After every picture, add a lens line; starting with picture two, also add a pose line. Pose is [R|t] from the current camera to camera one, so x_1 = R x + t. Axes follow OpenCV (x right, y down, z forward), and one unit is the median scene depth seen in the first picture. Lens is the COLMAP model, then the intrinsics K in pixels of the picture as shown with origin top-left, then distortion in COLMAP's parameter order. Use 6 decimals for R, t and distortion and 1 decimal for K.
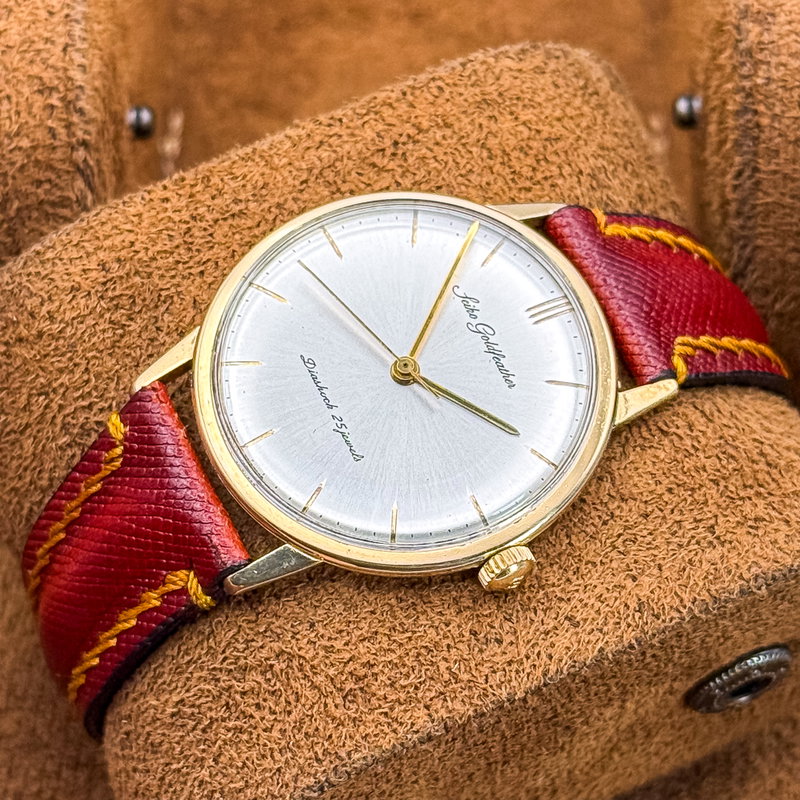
lens RADIAL K [[2995.0, 0, 401.2], [0, 2995.0, 359.3], [0, 0, 1]] dist [0.567221, 0.000000]
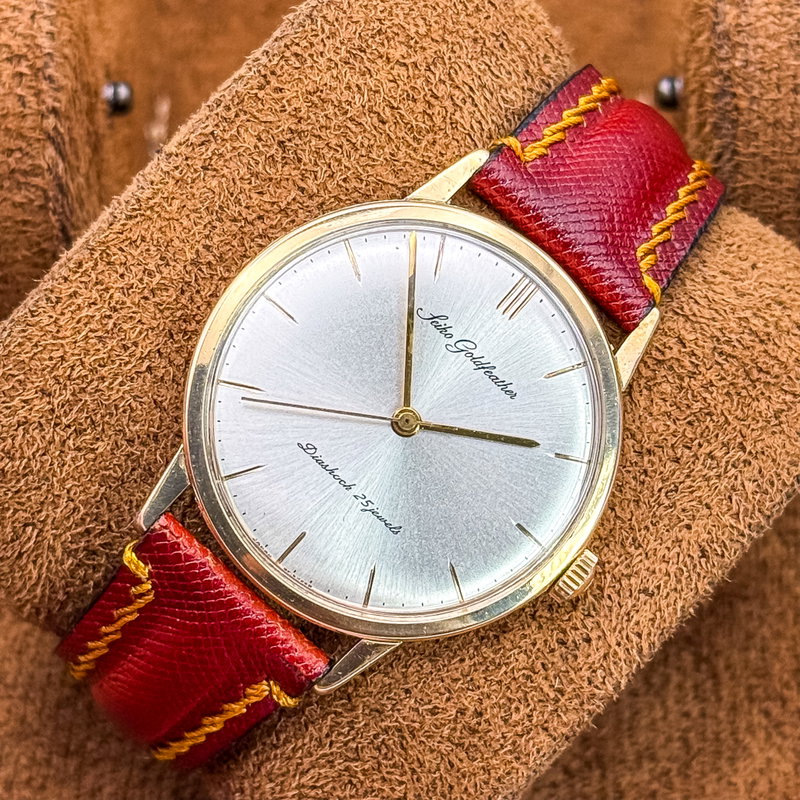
lens RADIAL K [[2995.0, 0, 391.1], [0, 2995.0, 415.9], [0, 0, 1]] dist [0.567221, 0.000000]
pose [[0.927780, -0.365795, 0.073606, -0.073349], [0.294946, 0.839798, 0.455791, -0.437837], [-0.228541, -0.401164, 0.887038, 0.148604]]
